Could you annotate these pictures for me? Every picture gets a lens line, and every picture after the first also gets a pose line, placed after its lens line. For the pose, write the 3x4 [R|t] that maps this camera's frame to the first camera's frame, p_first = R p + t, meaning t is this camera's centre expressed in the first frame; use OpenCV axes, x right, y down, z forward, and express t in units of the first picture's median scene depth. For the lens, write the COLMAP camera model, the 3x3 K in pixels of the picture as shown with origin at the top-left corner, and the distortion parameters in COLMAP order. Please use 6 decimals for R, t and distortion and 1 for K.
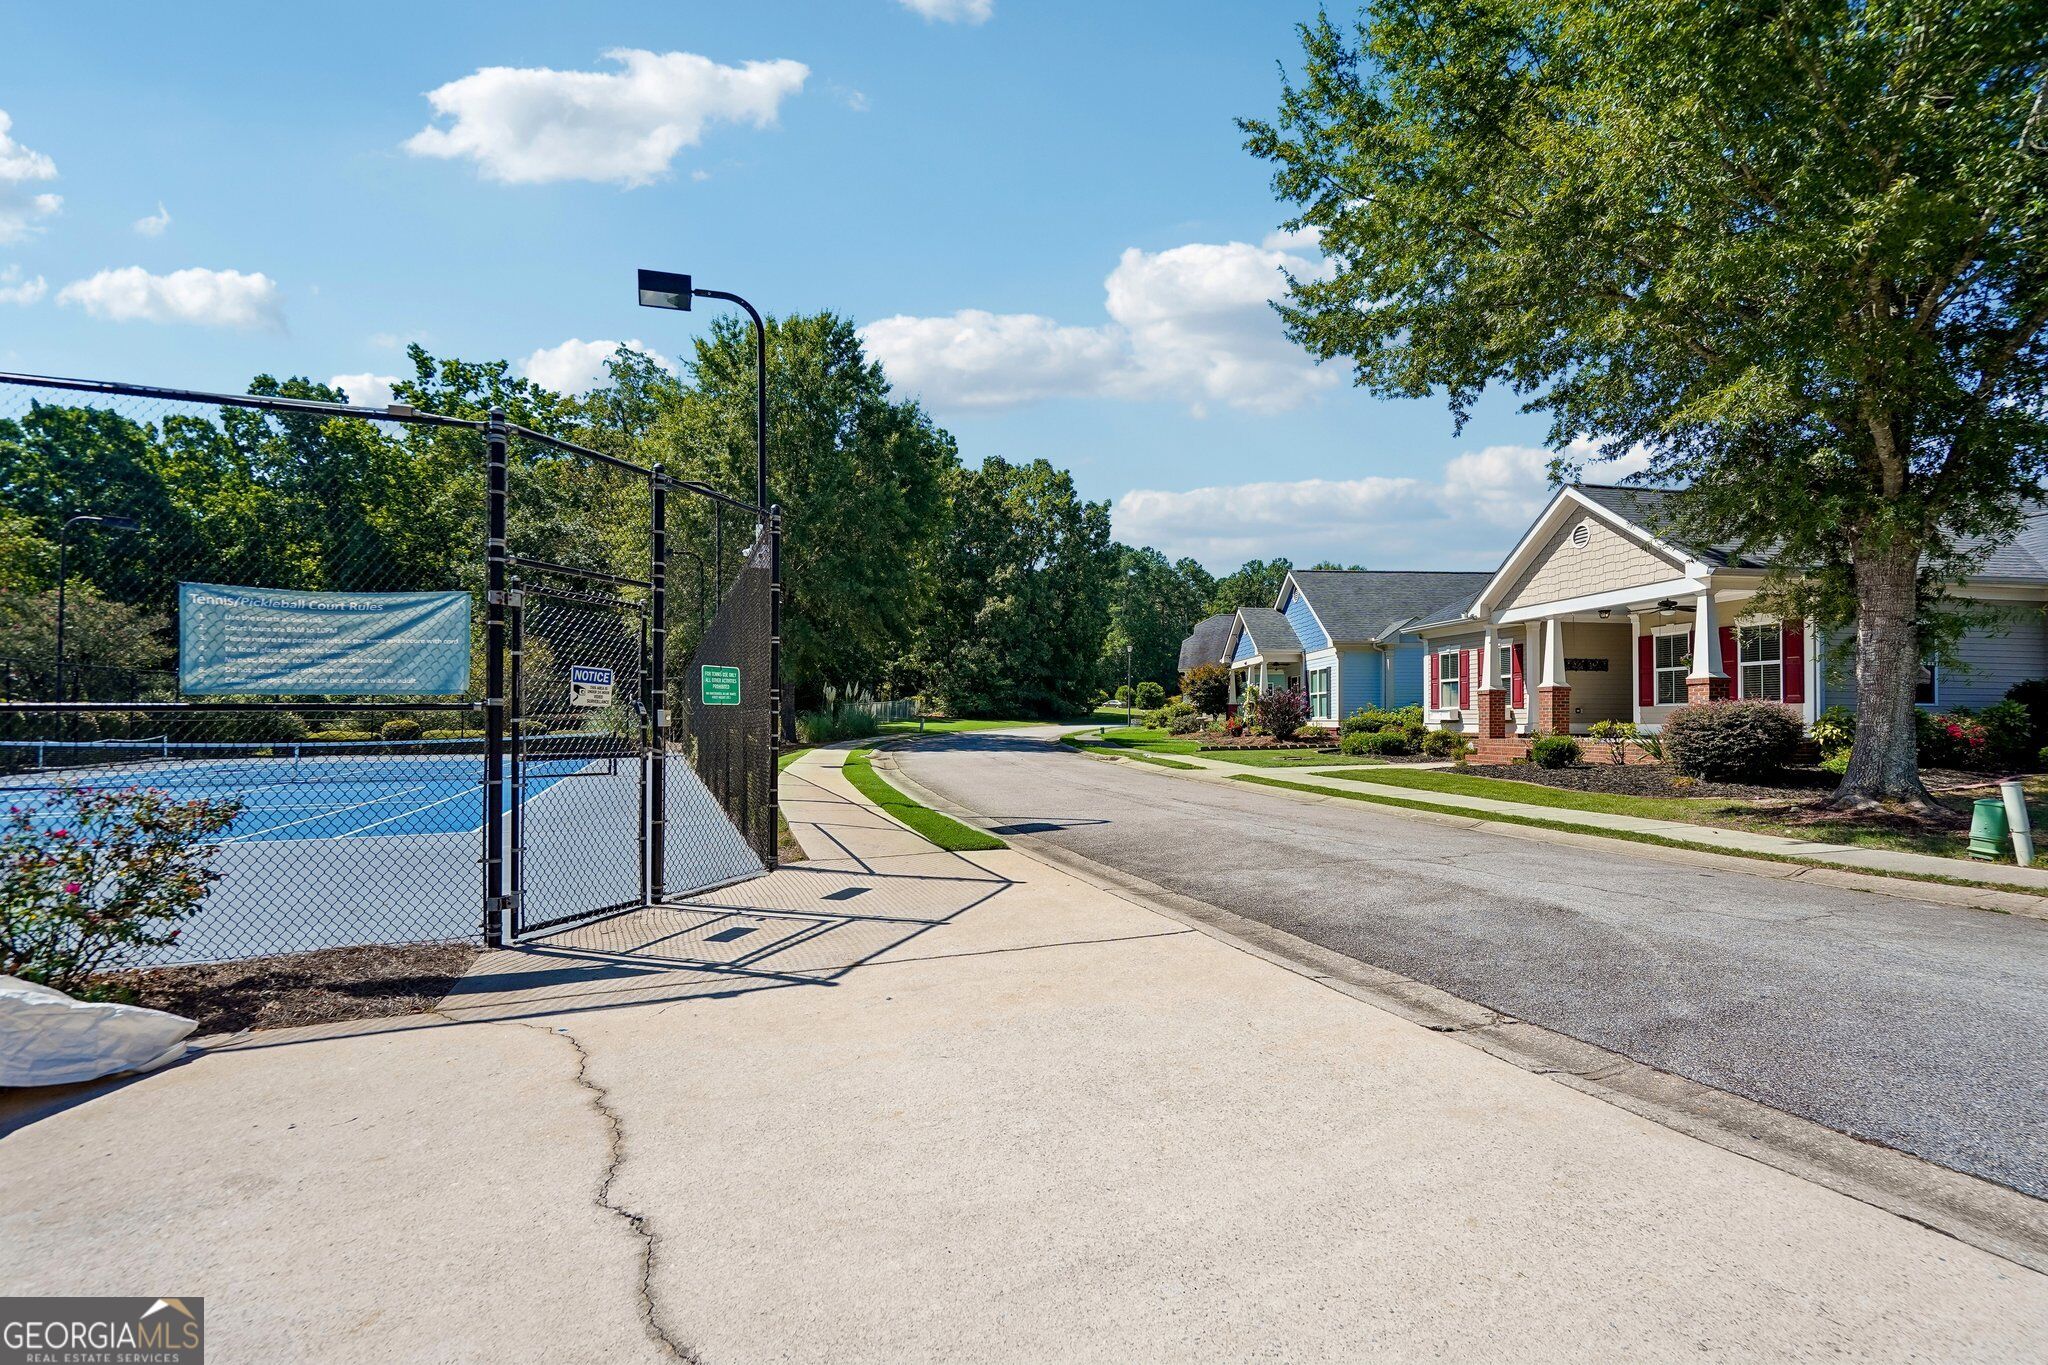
lens RADIAL K [[957.0, 0, 1022.4], [0, 957.0, 695.3], [0, 0, 1]] dist [-0.000997, 0.001802]
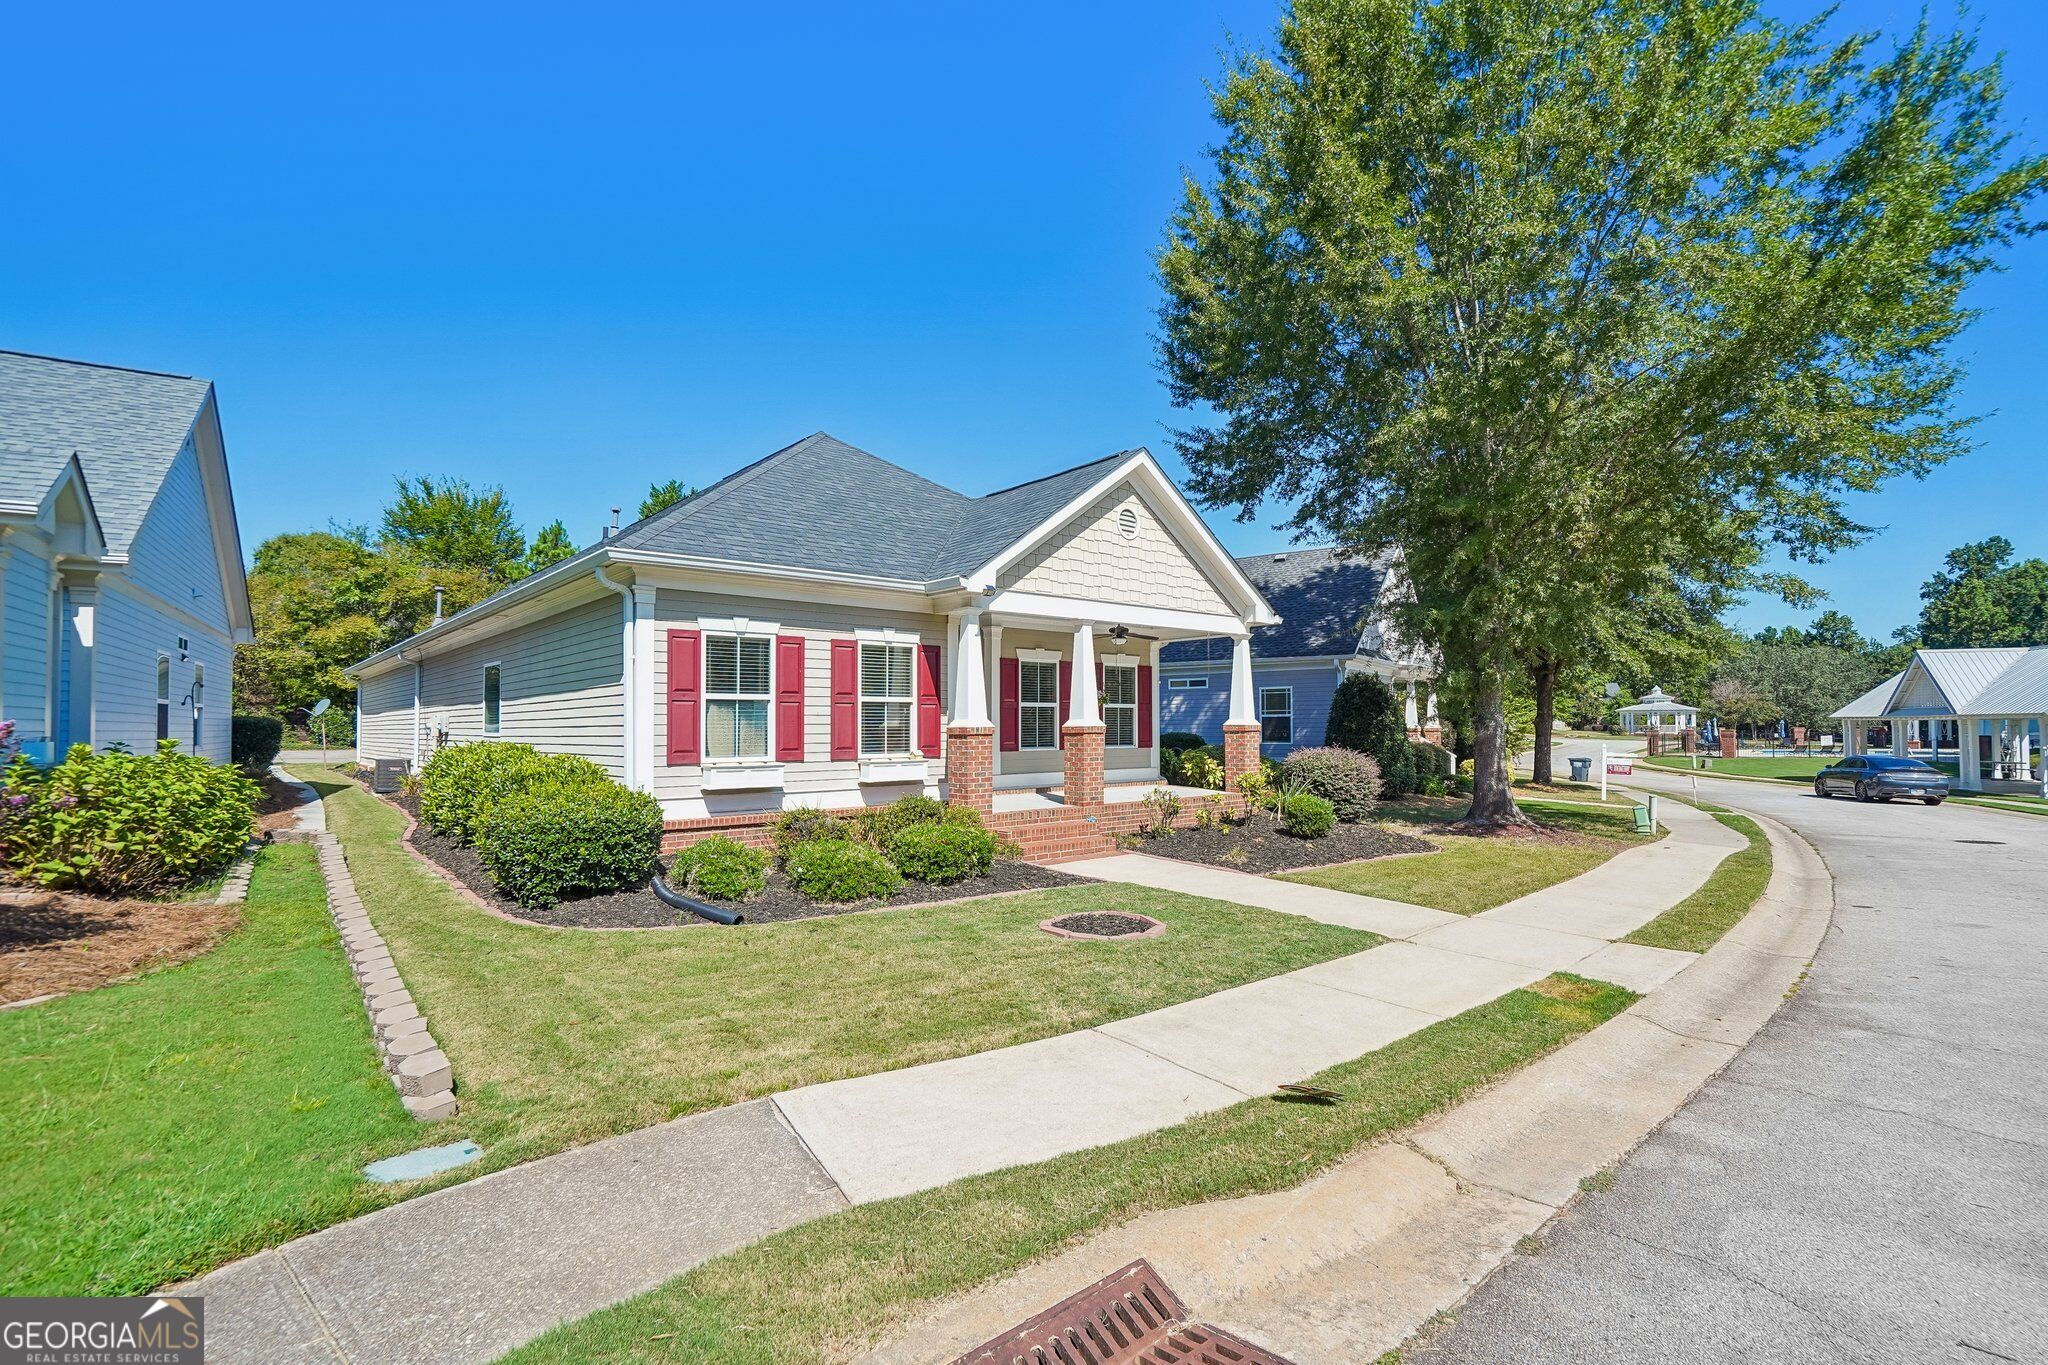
lens RADIAL K [[957.0, 0, 1022.4], [0, 957.0, 695.3], [0, 0, 1]] dist [-0.000997, 0.001802]
pose [[-0.520265, 0.027942, 0.853548, 0.001600], [-0.022101, 0.998689, -0.046165, 0.000916], [-0.853719, -0.042882, -0.518965, 0.865573]]
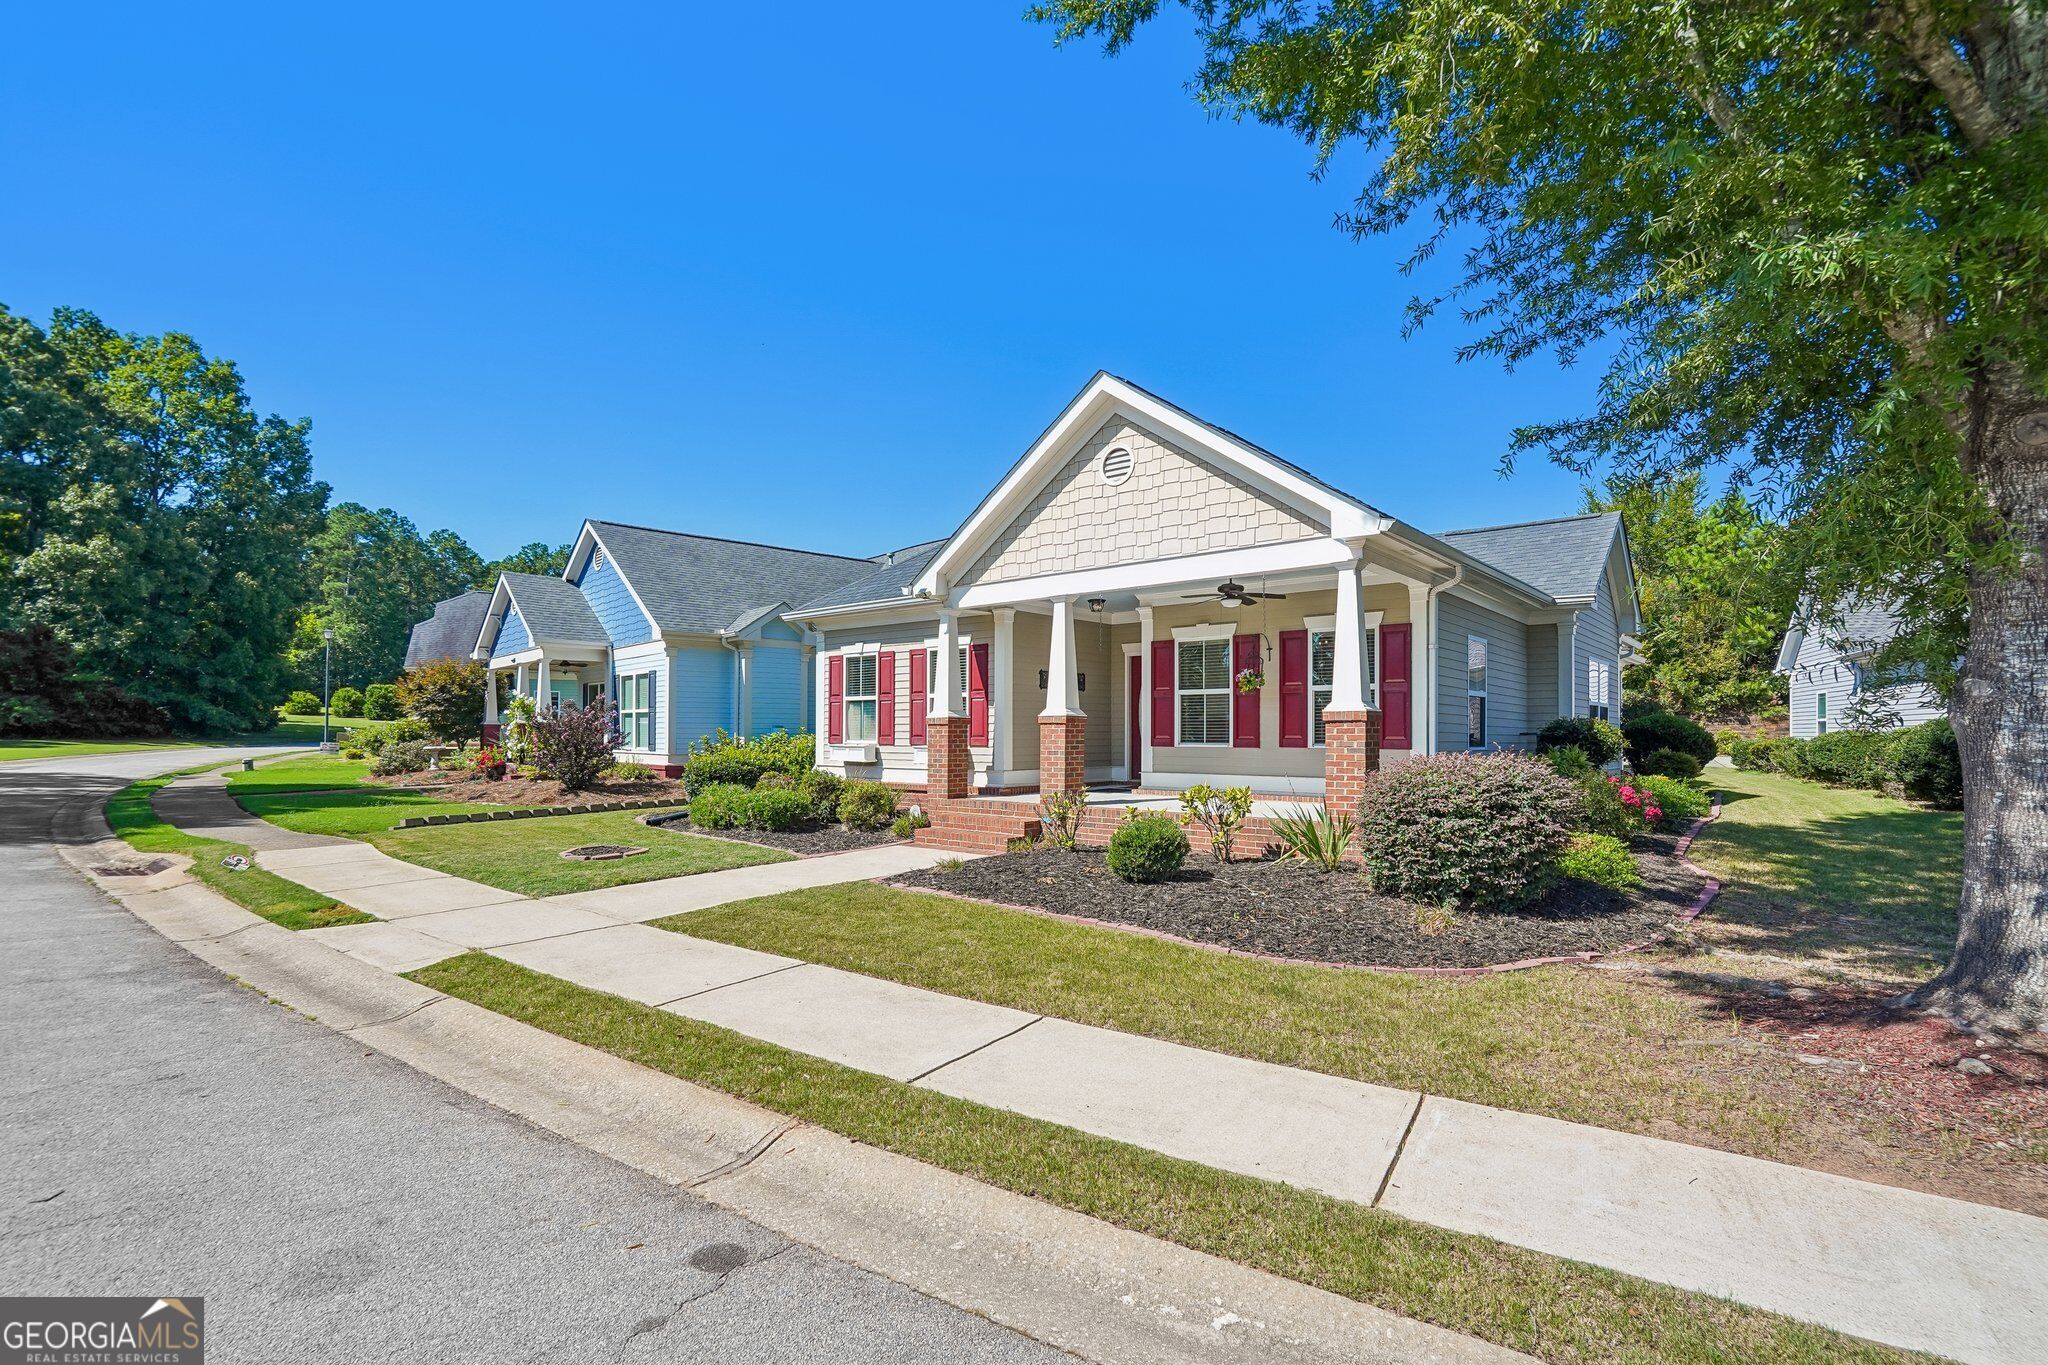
lens RADIAL K [[966.2, 0, 1026.3], [0, 966.2, 728.8], [0, 0, 1]] dist [-0.003902, -0.000624]
pose [[0.760507, 0.000010, 0.649329, 0.089737], [-0.016997, 0.999658, 0.019891, -0.007807], [-0.649107, -0.026164, 0.760247, 0.344381]]
